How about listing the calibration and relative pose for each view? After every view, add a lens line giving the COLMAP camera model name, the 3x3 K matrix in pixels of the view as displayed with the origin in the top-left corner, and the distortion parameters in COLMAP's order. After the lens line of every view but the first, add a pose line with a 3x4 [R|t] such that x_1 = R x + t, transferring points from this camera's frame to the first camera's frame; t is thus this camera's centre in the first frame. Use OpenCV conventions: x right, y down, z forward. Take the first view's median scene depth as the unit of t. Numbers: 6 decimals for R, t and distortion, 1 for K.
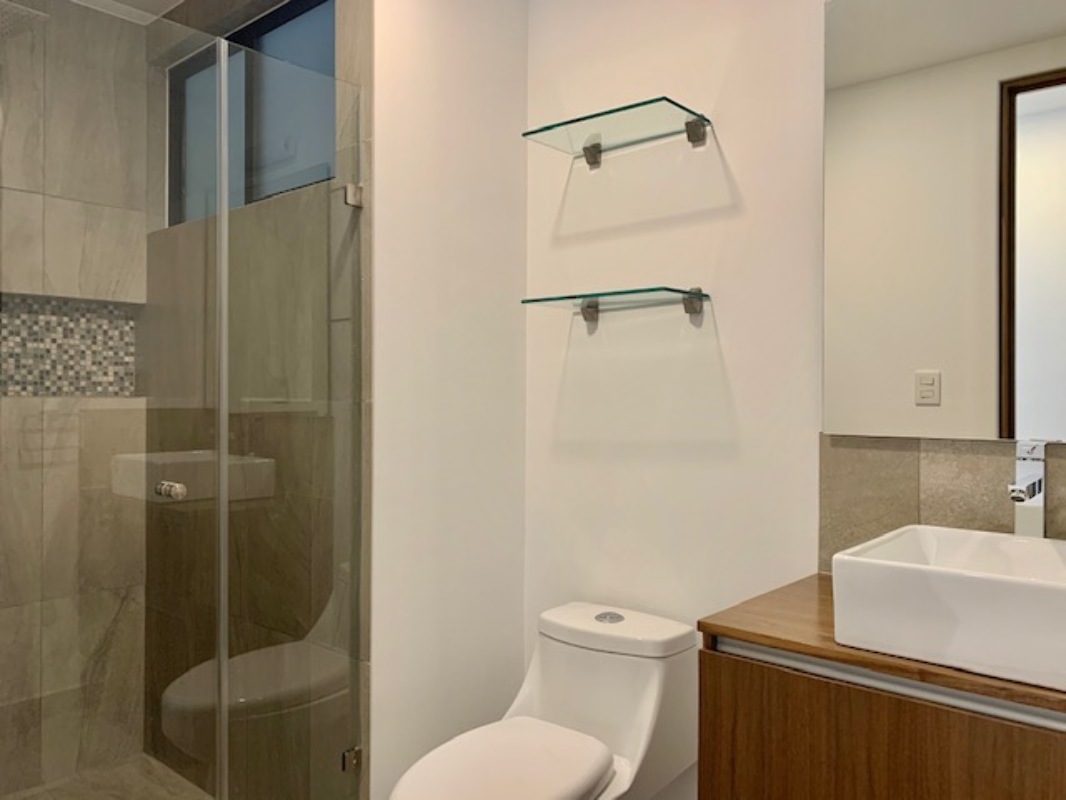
lens RADIAL K [[813.1, 0, 532.7], [0, 813.1, 397.7], [0, 0, 1]] dist [0.029148, -0.022075]
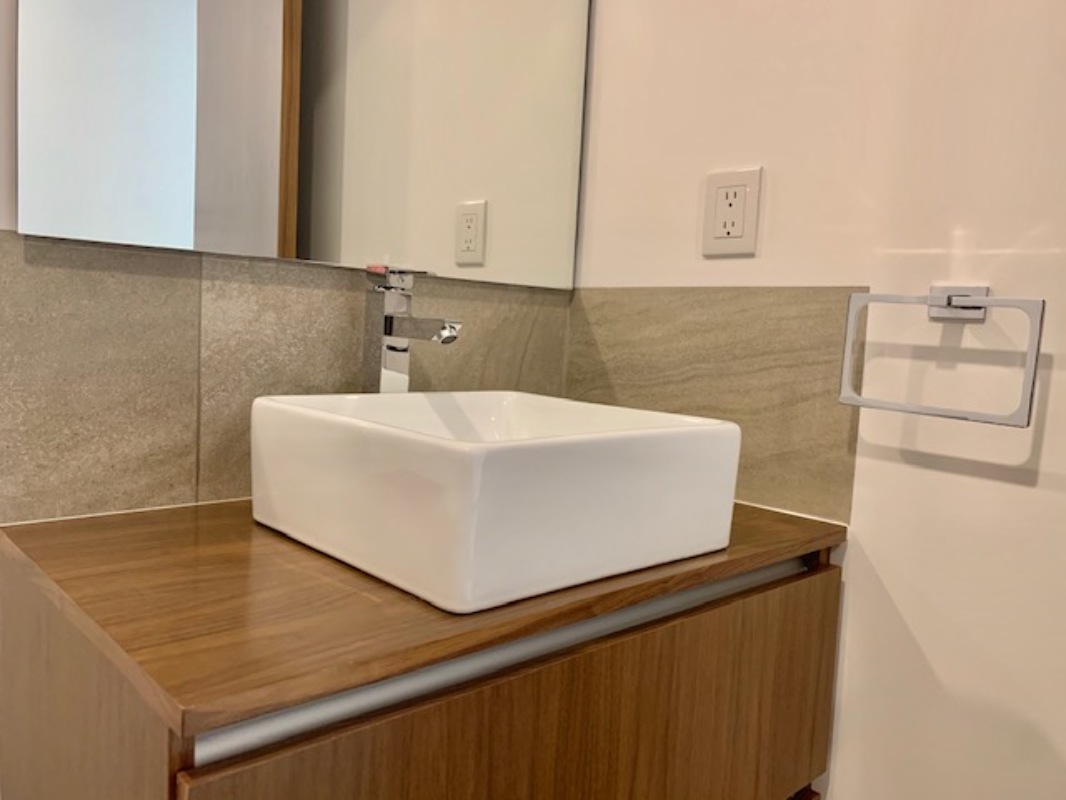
lens RADIAL K [[813.1, 0, 532.2], [0, 813.1, 399.6], [0, 0, 1]] dist [0.029148, -0.022075]
pose [[0.109177, -0.087691, 0.990147, -0.097760], [-0.046029, 0.994587, 0.093160, 0.089253], [-0.992956, -0.055746, 0.104550, 0.711286]]
